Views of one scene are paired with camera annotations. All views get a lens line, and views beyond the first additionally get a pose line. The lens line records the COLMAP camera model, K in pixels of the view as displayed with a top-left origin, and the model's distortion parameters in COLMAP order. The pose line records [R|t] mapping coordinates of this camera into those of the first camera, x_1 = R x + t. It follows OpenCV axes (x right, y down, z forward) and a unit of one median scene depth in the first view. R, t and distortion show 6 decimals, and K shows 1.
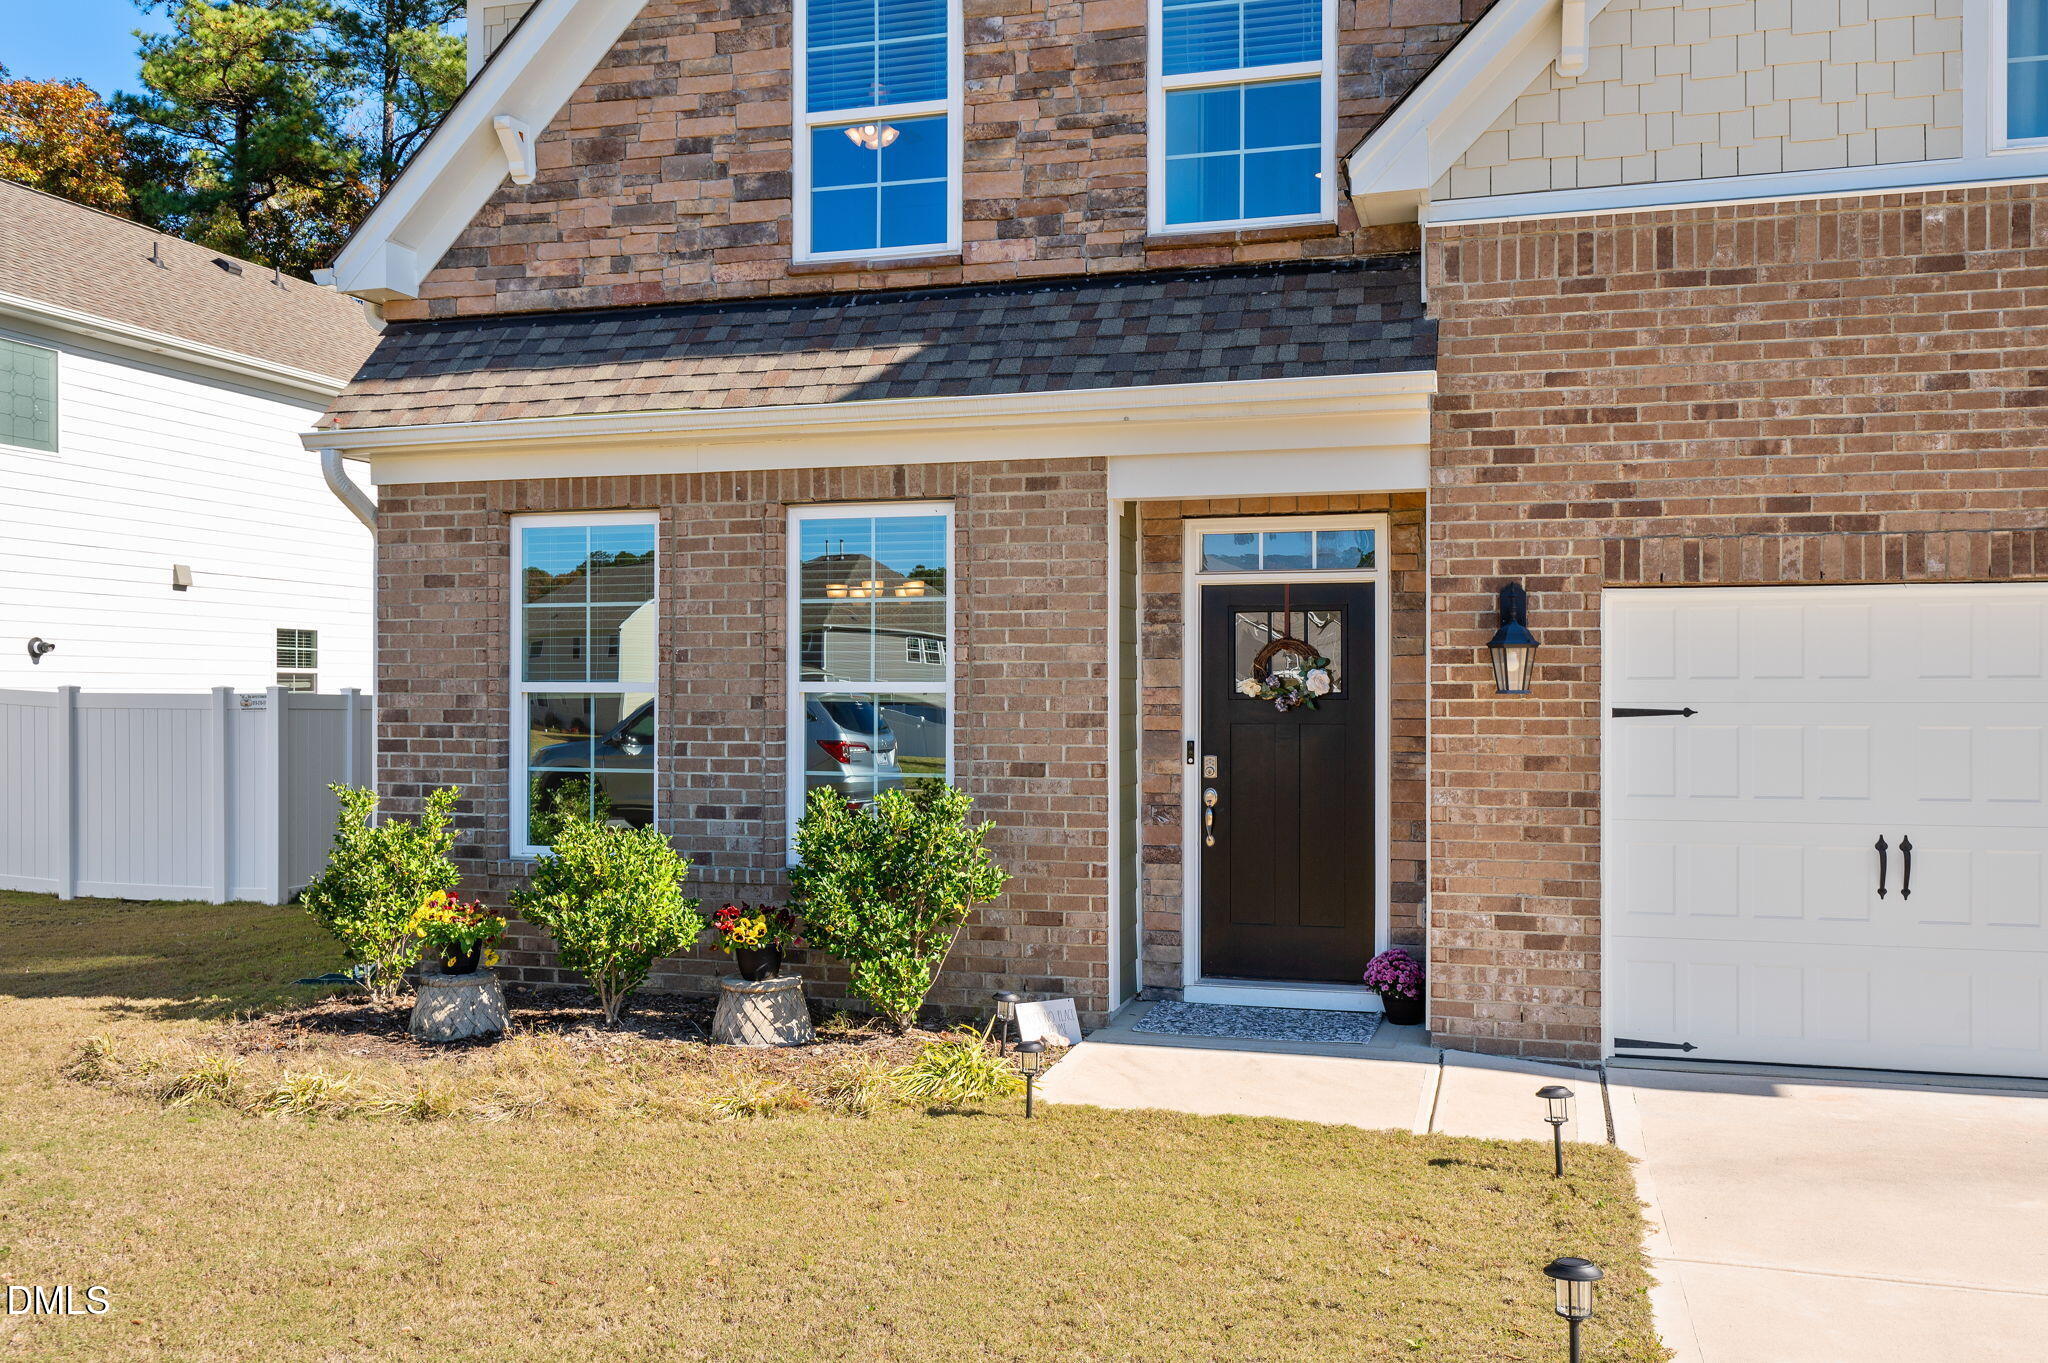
lens RADIAL K [[1660.1, 0, 1069.9], [0, 1660.1, 688.0], [0, 0, 1]] dist [-0.003686, -0.001866]
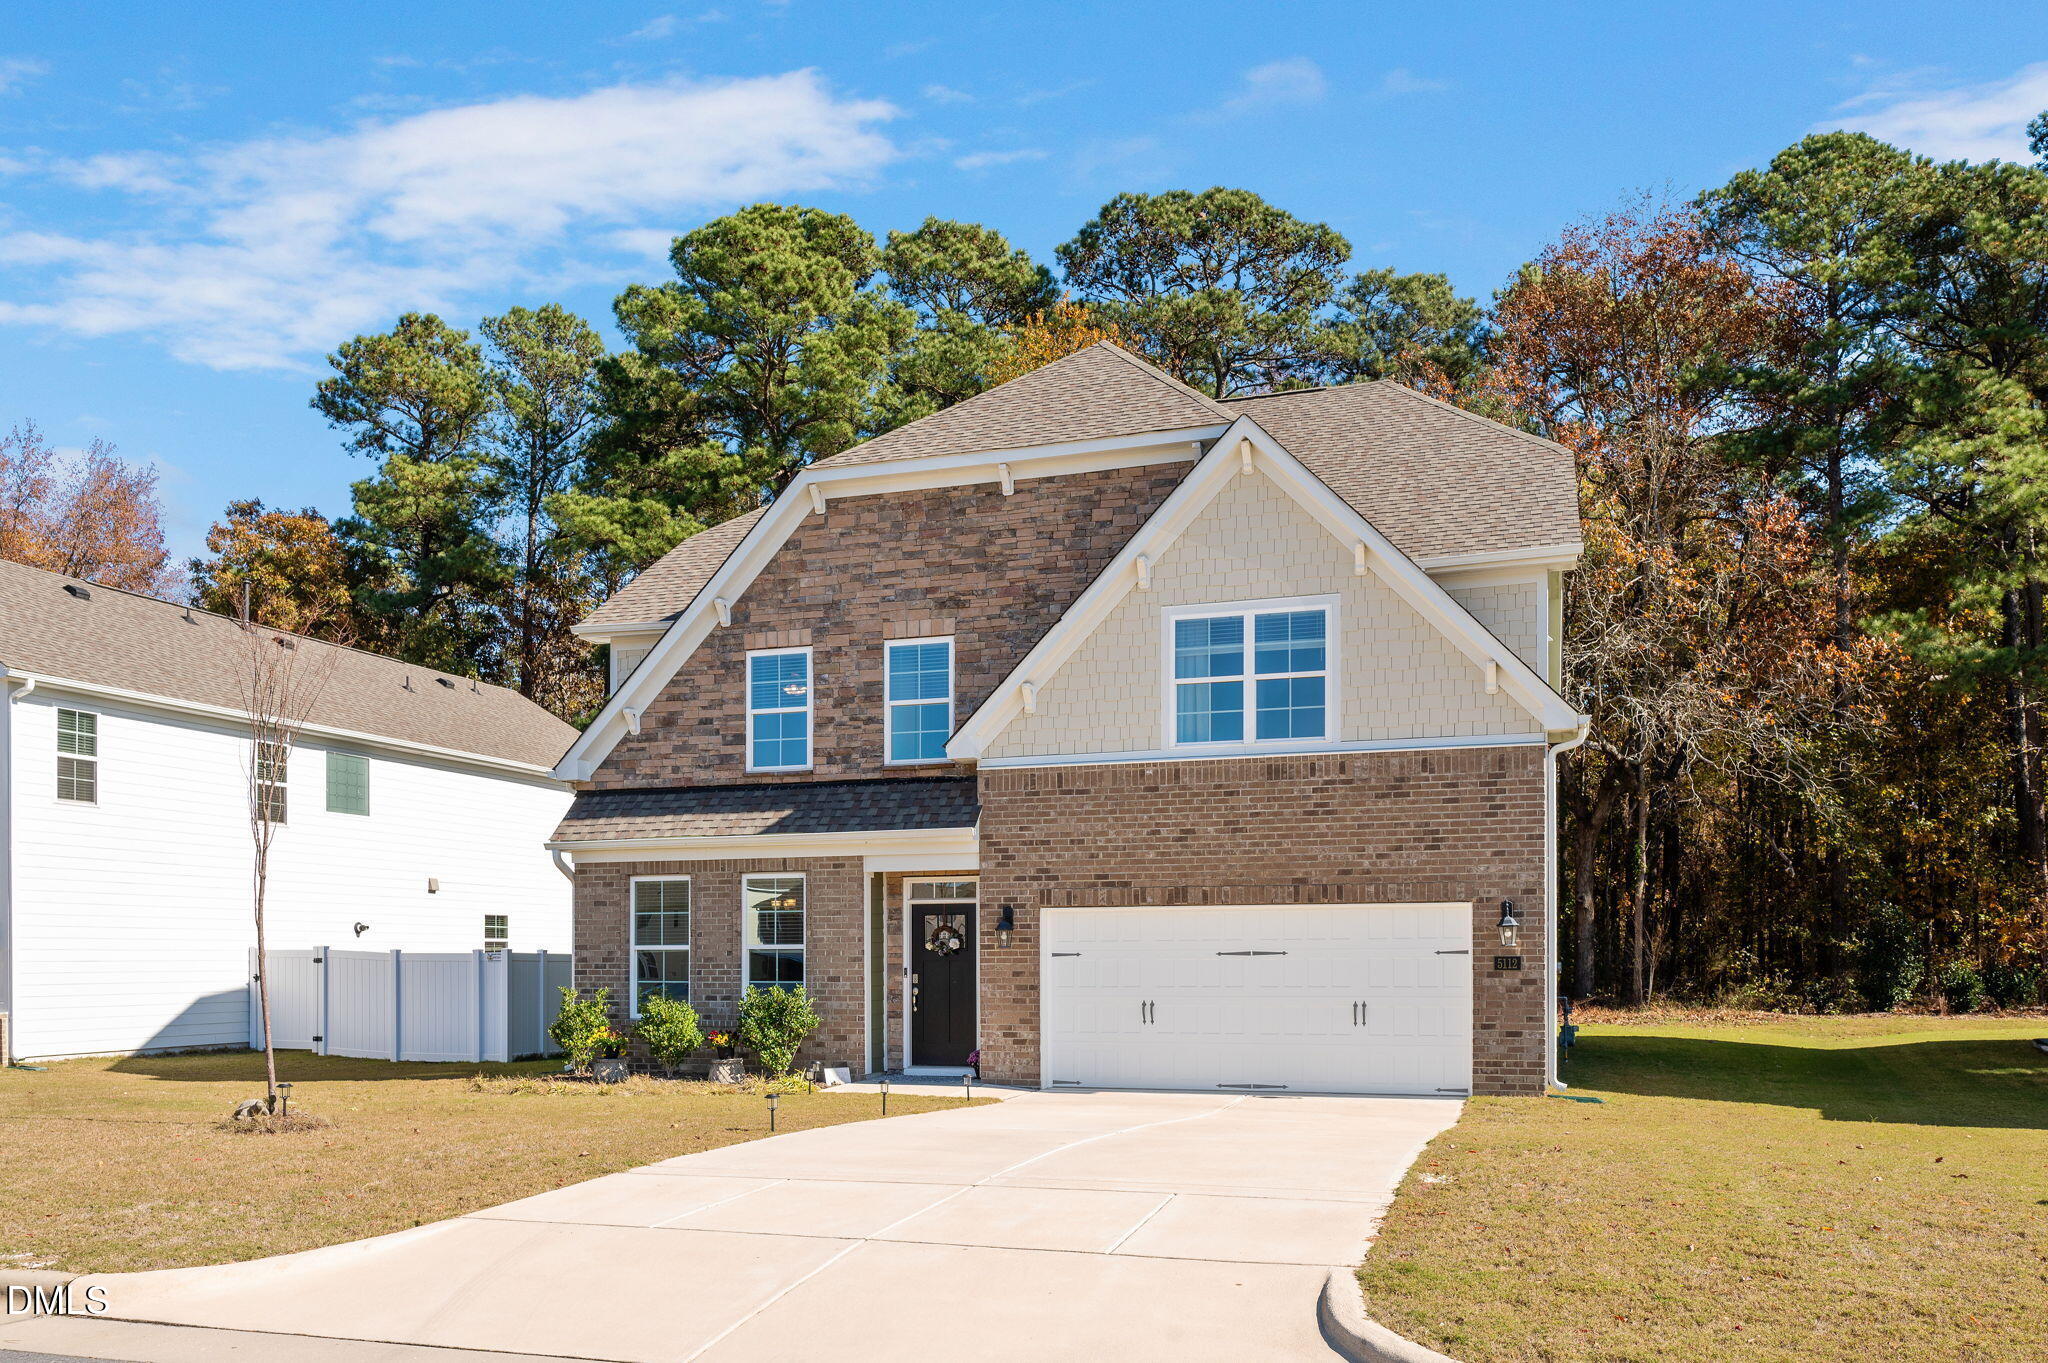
lens RADIAL K [[1424.5, 0, 1060.6], [0, 1424.5, 931.8], [0, 0, 1]] dist [-0.000216, 0.001516]
pose [[0.999666, -0.005155, -0.025336, 0.365656], [0.004816, 0.999898, -0.013412, 0.008025], [0.025403, 0.013286, 0.999589, -1.130196]]
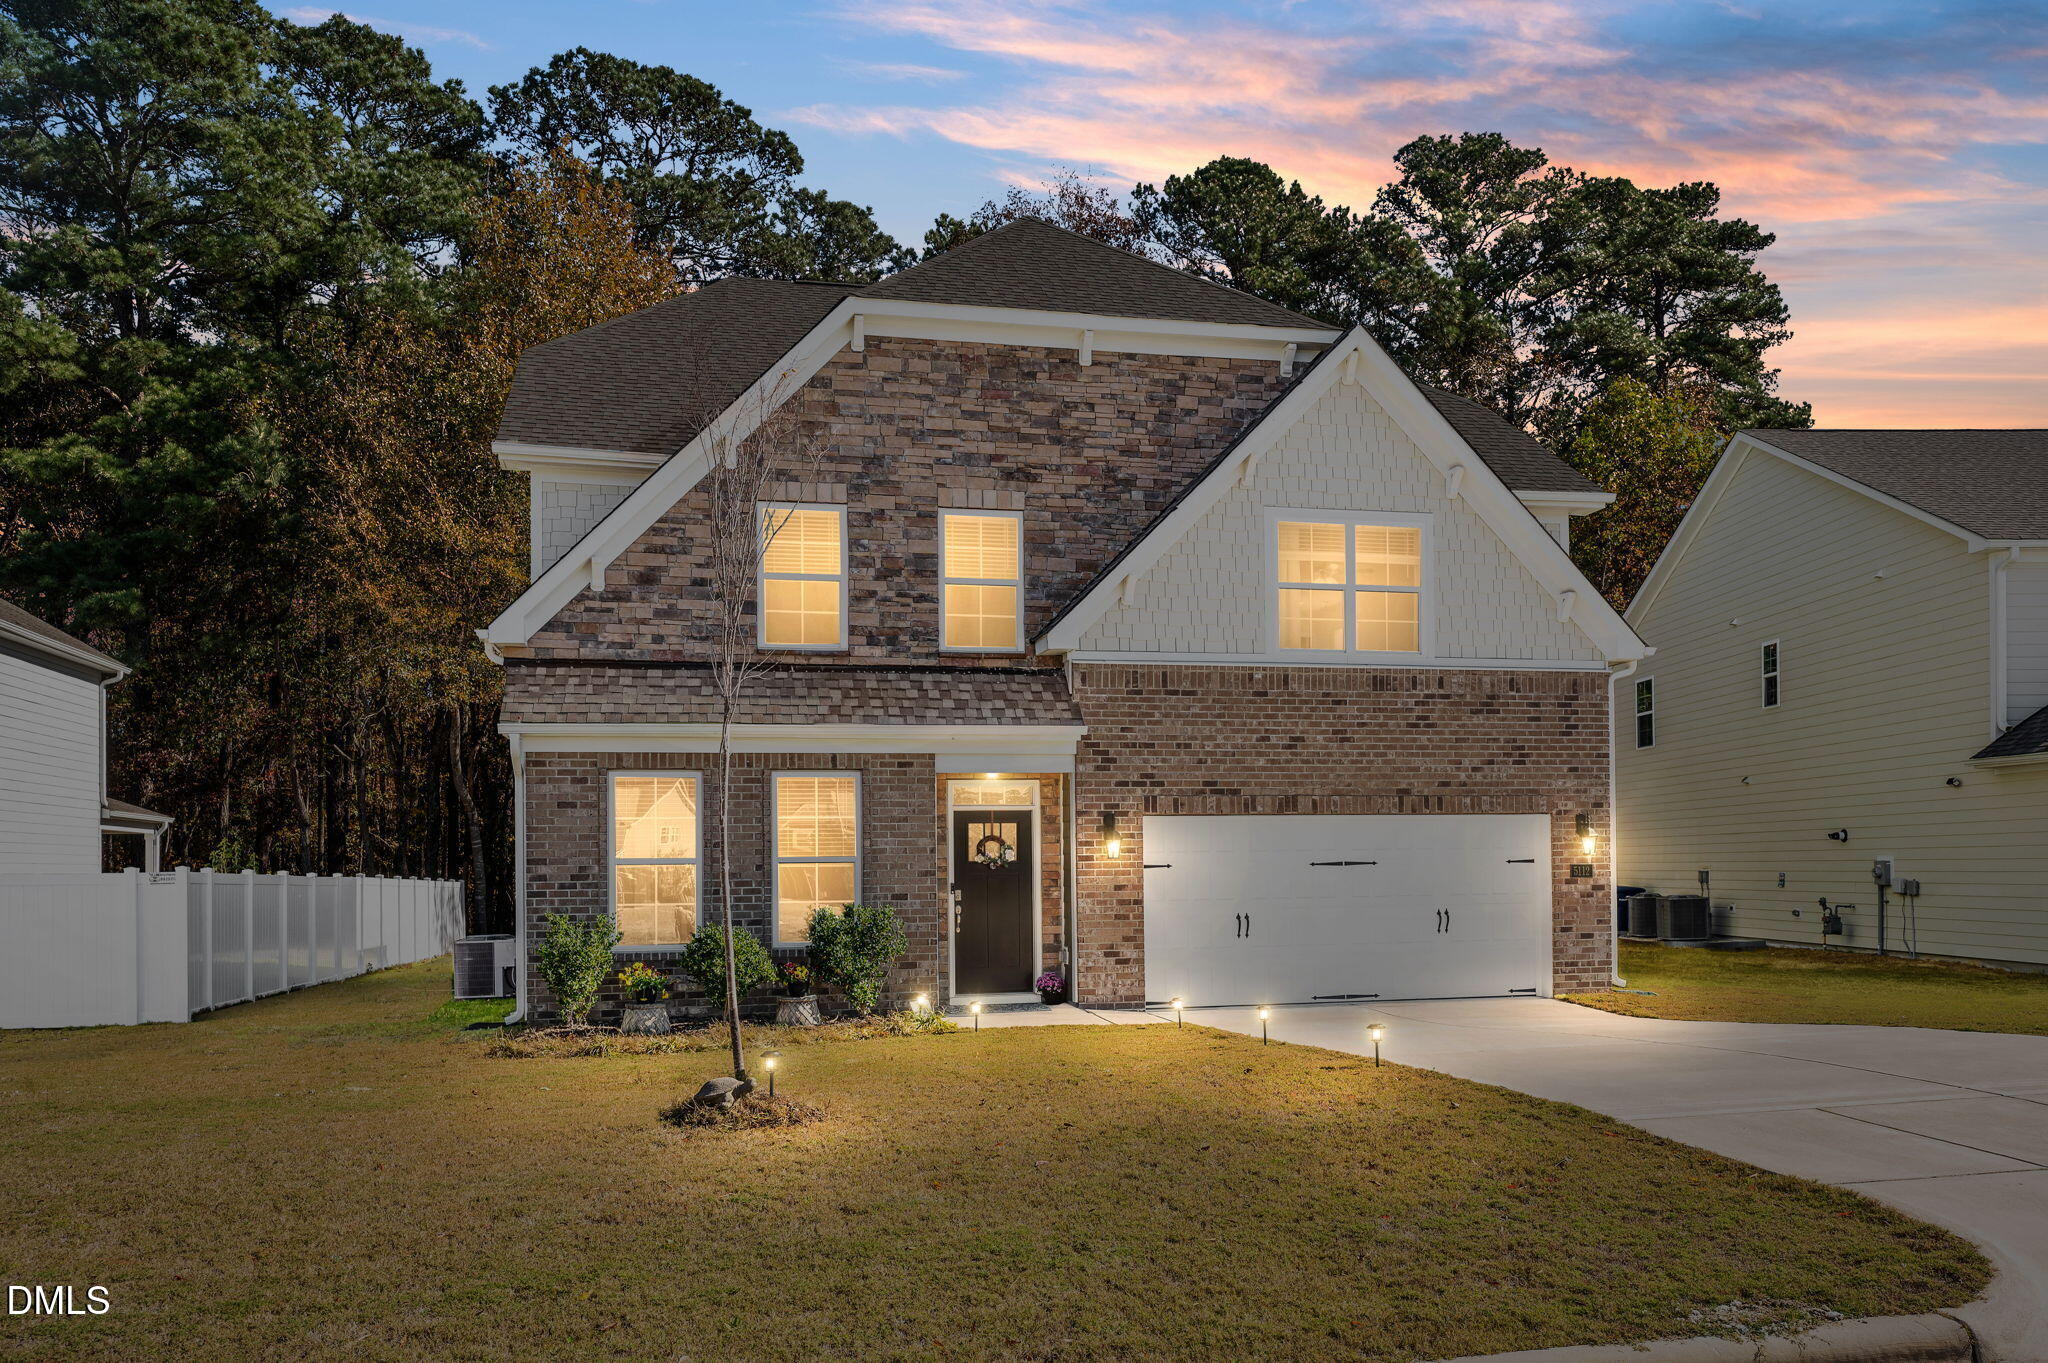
lens RADIAL K [[1424.1, 0, 1018.8], [0, 1424.1, 834.4], [0, 0, 1]] dist [-0.002196, -0.004622]
pose [[0.891589, -0.001157, 0.452844, -0.706854], [0.011483, 0.999733, -0.020053, 0.006775], [-0.452699, 0.023079, 0.891364, -0.703991]]
